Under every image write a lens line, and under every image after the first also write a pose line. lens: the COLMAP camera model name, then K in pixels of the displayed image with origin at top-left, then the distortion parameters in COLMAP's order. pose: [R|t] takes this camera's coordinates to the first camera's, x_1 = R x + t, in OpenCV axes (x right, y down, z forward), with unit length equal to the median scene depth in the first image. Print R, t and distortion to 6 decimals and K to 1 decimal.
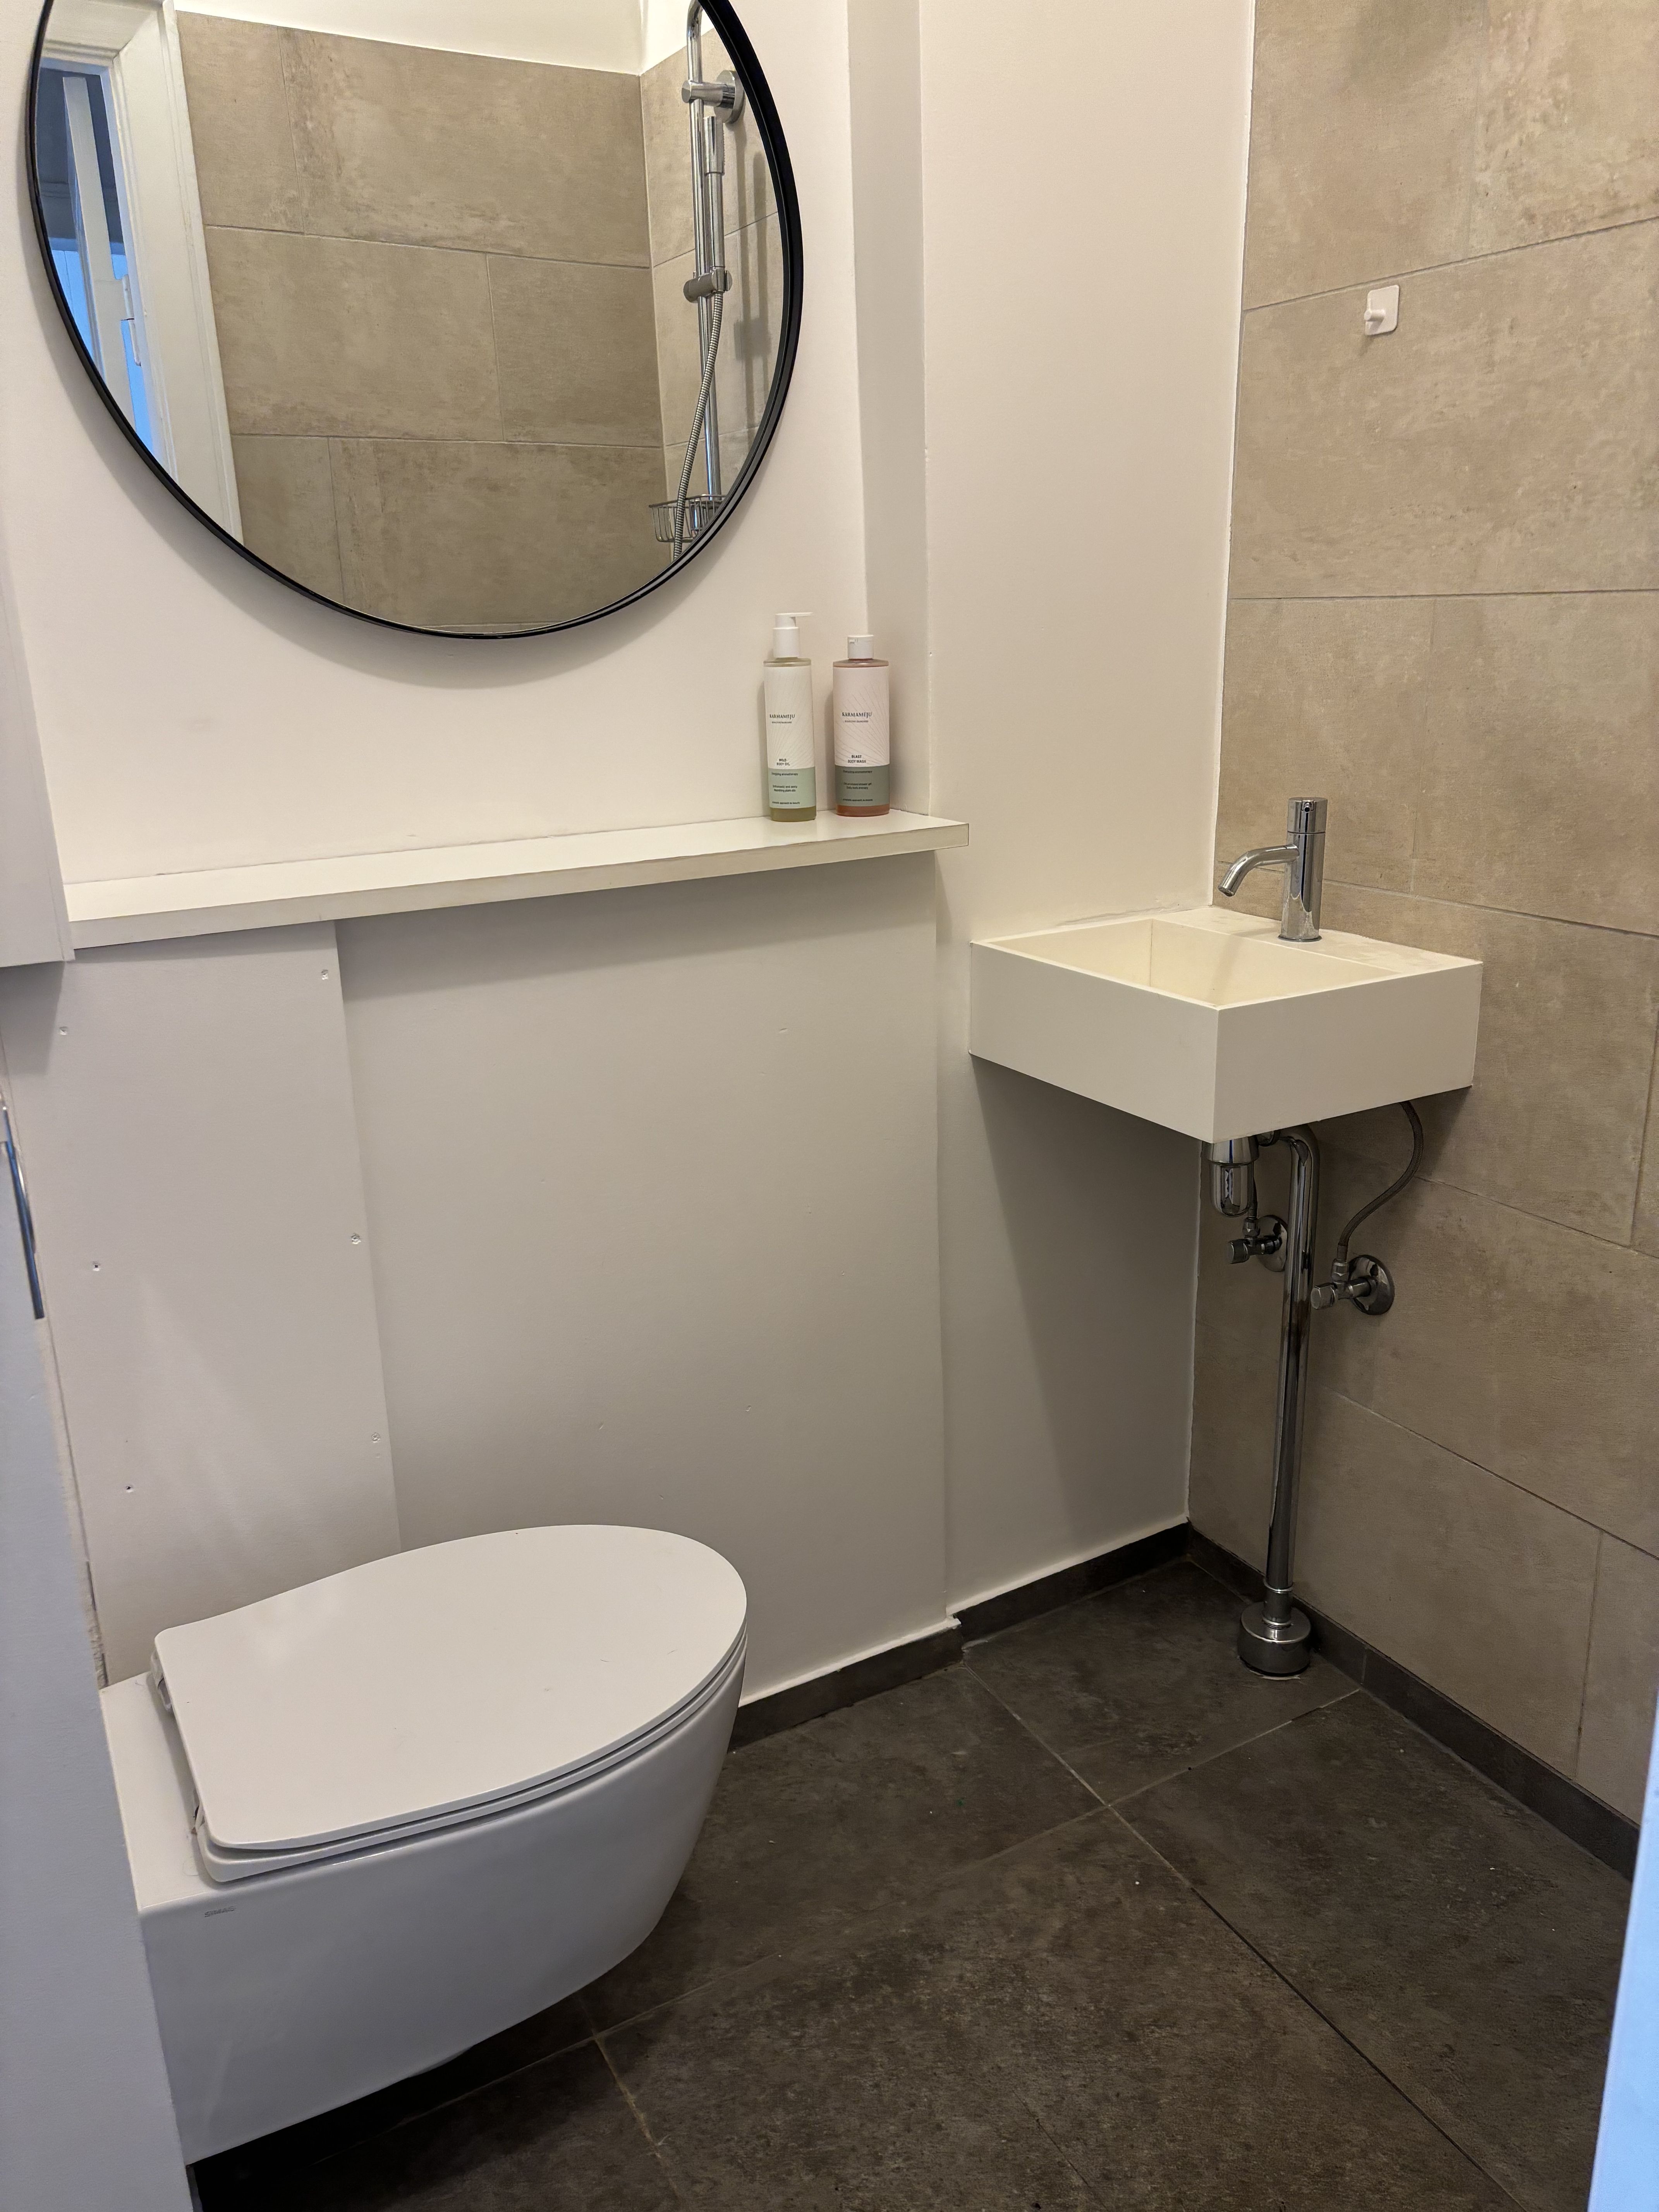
lens RADIAL K [[1676.7, 0, 854.2], [0, 1676.7, 1135.2], [0, 0, 1]] dist [0.057232, -0.059310]
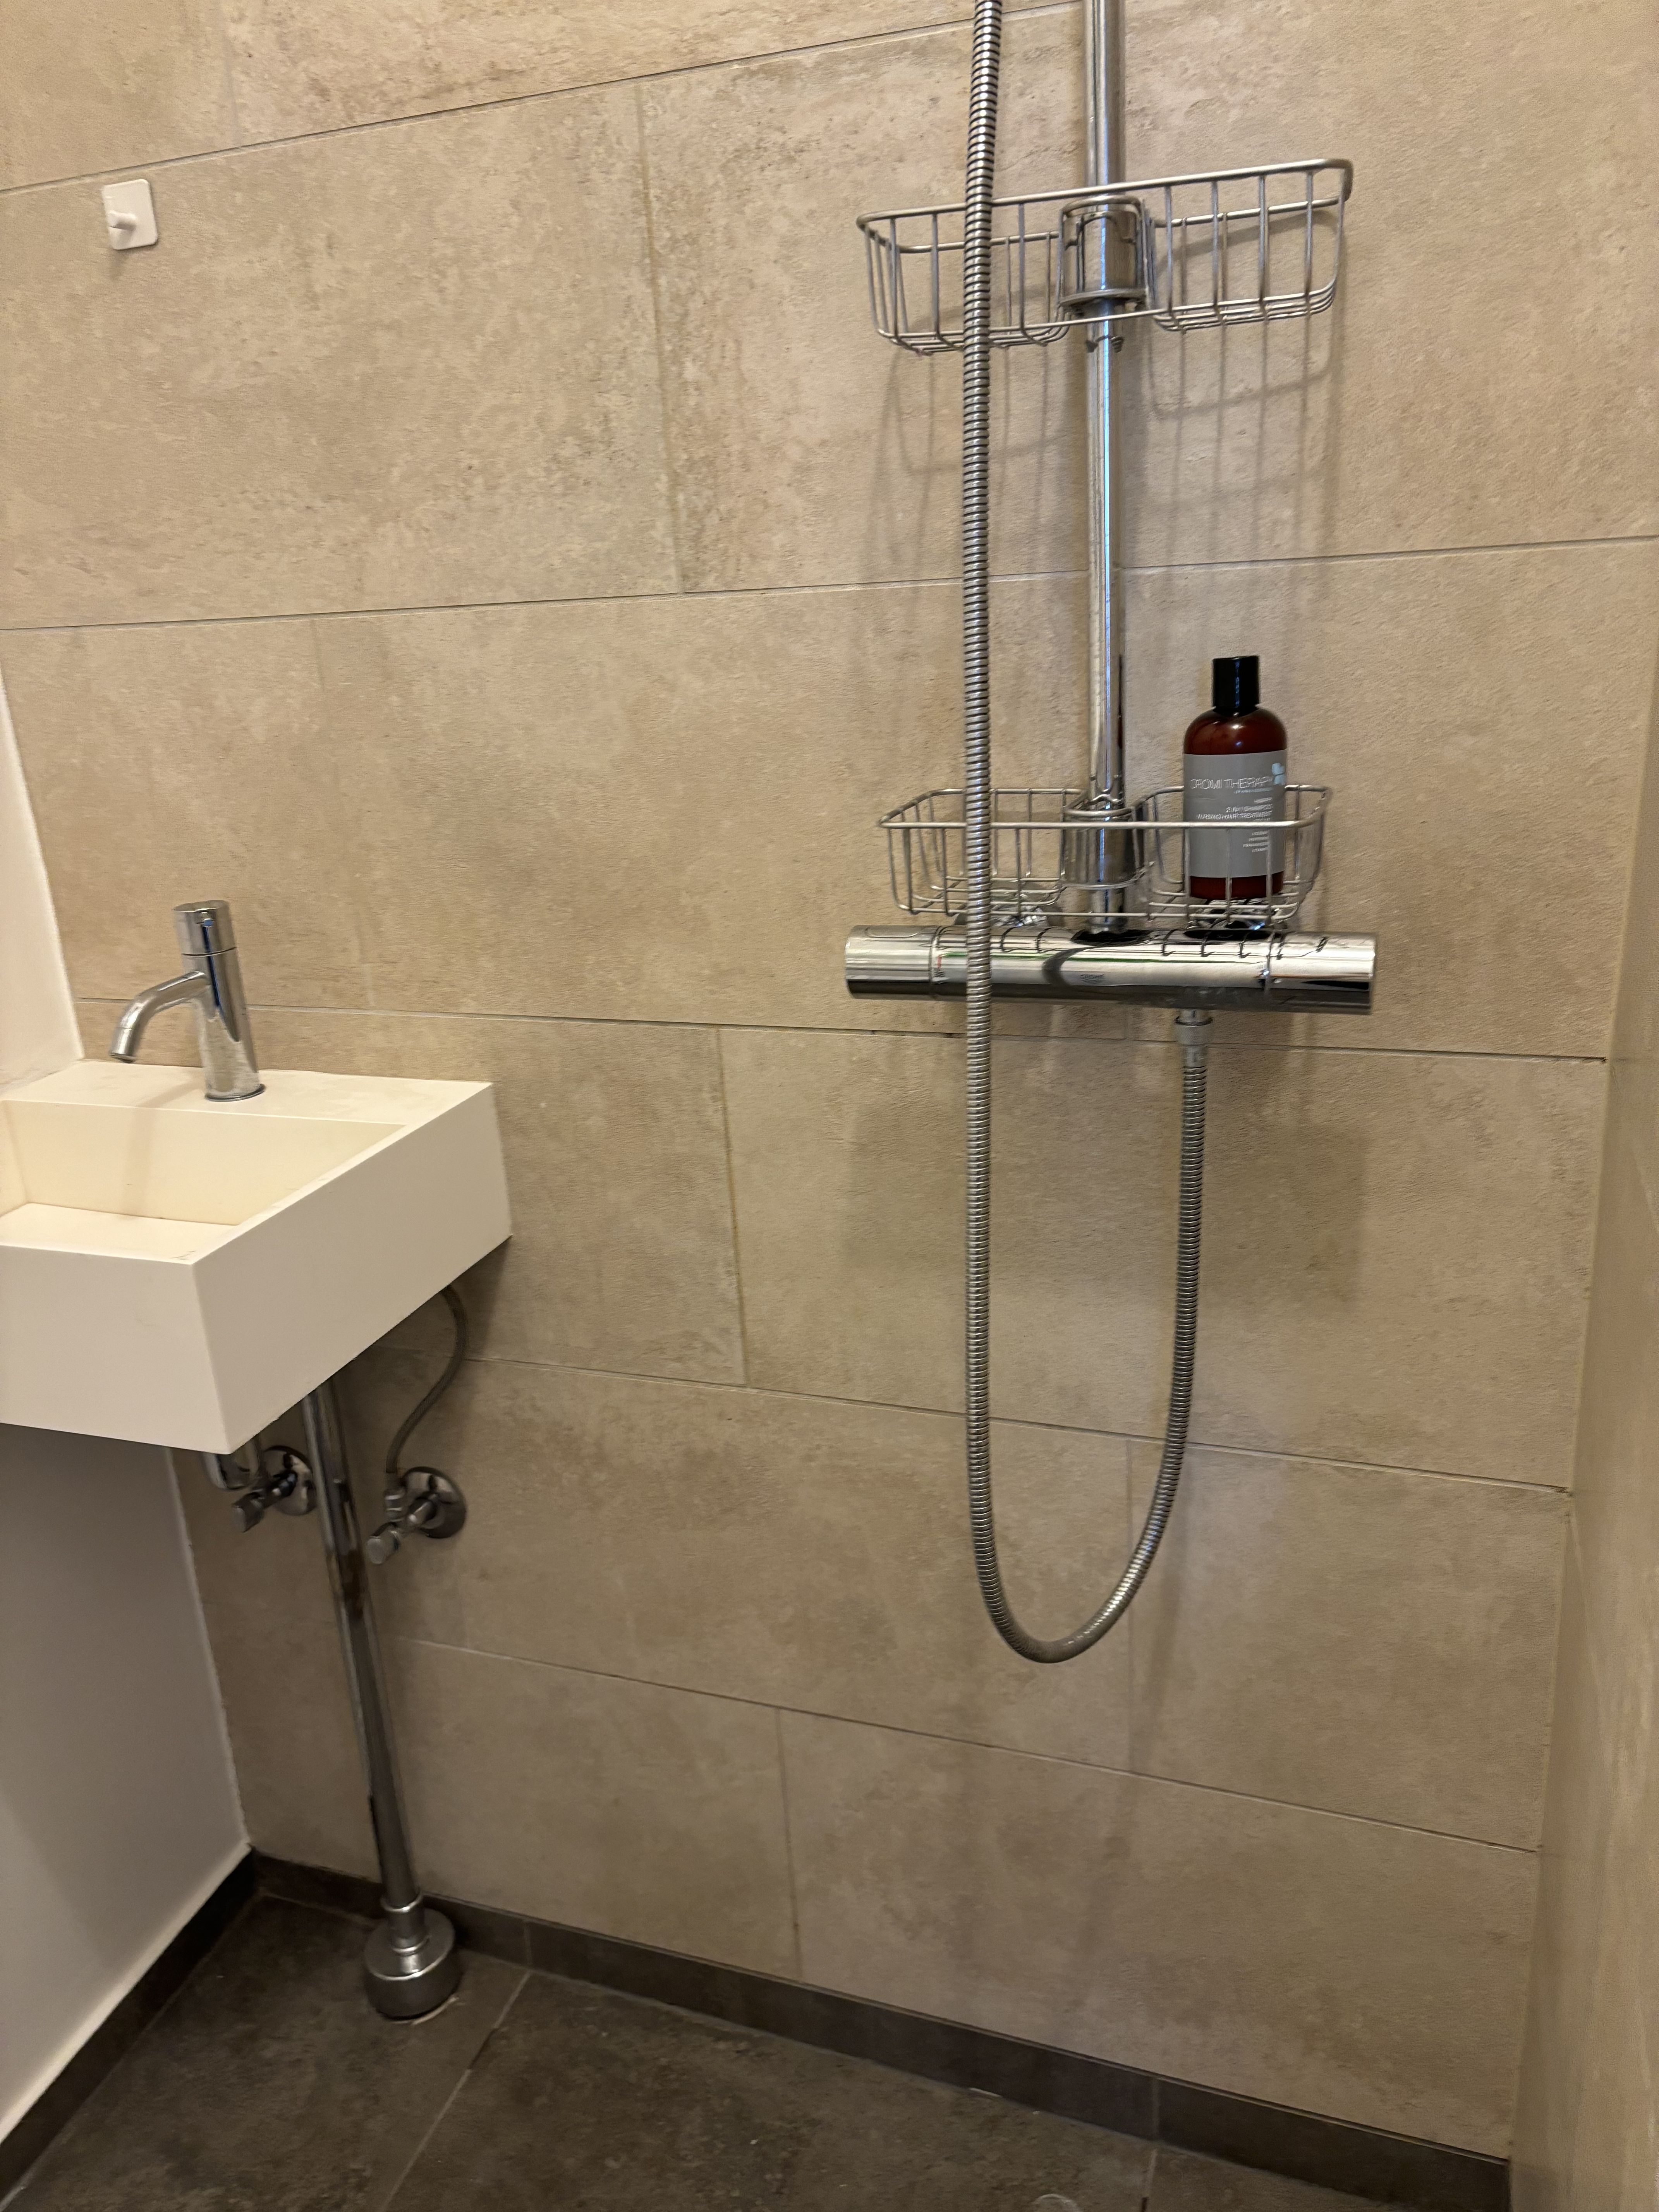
lens RADIAL K [[1676.7, 0, 854.2], [0, 1676.7, 1135.2], [0, 0, 1]] dist [0.057232, -0.059310]
pose [[0.762389, -0.229625, 0.605008, 0.027696], [0.236187, 0.969168, 0.070211, -0.096824], [-0.602477, 0.089367, 0.793118, 0.298390]]
